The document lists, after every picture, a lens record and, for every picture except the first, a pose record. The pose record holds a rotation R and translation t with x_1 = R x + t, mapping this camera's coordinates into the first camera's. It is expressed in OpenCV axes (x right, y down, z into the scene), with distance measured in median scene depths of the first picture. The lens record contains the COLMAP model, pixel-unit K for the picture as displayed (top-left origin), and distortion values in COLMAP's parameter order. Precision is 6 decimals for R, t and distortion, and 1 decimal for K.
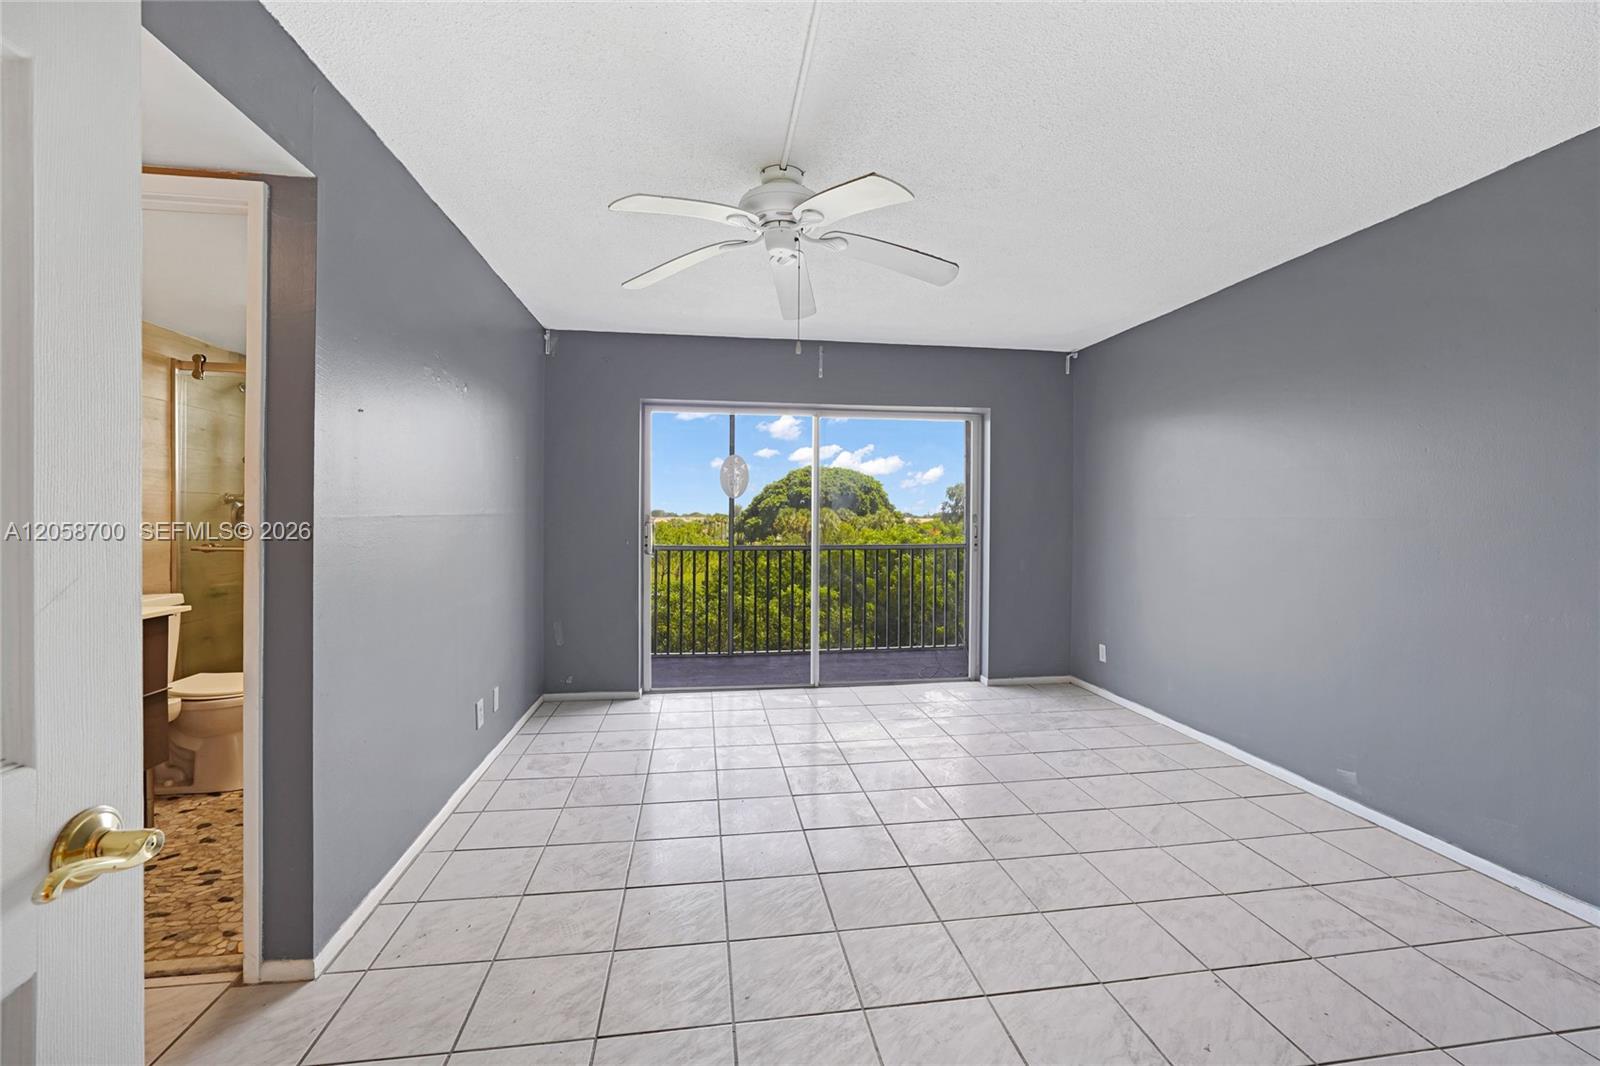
lens RADIAL K [[675.8, 0, 795.1], [0, 675.8, 521.7], [0, 0, 1]] dist [0.000284, 0.000365]
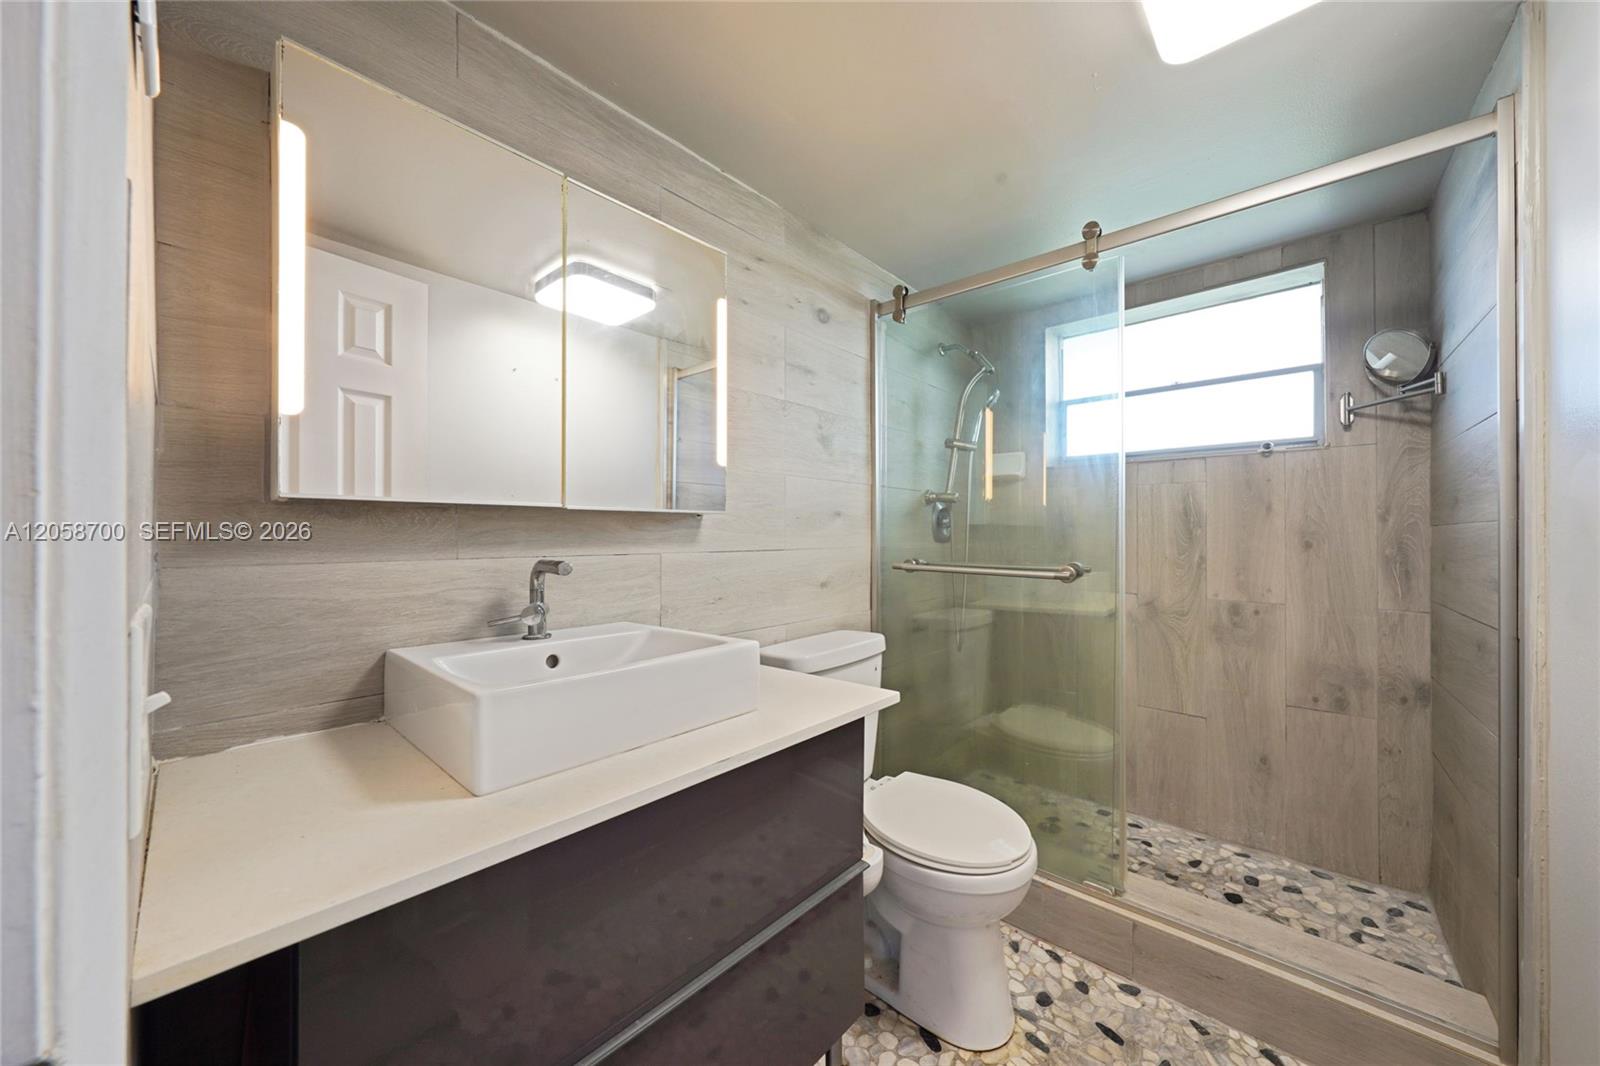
lens RADIAL K [[557.6, 0, 800.0], [0, 557.6, 533.0], [0, 0, 1]] dist [-0.009695, 0.000044]
pose [[0.637186, -0.009582, -0.770650, -0.512600], [-0.000510, 0.999917, -0.012855, 0.013492], [0.770710, 0.008584, 0.637128, 0.562057]]
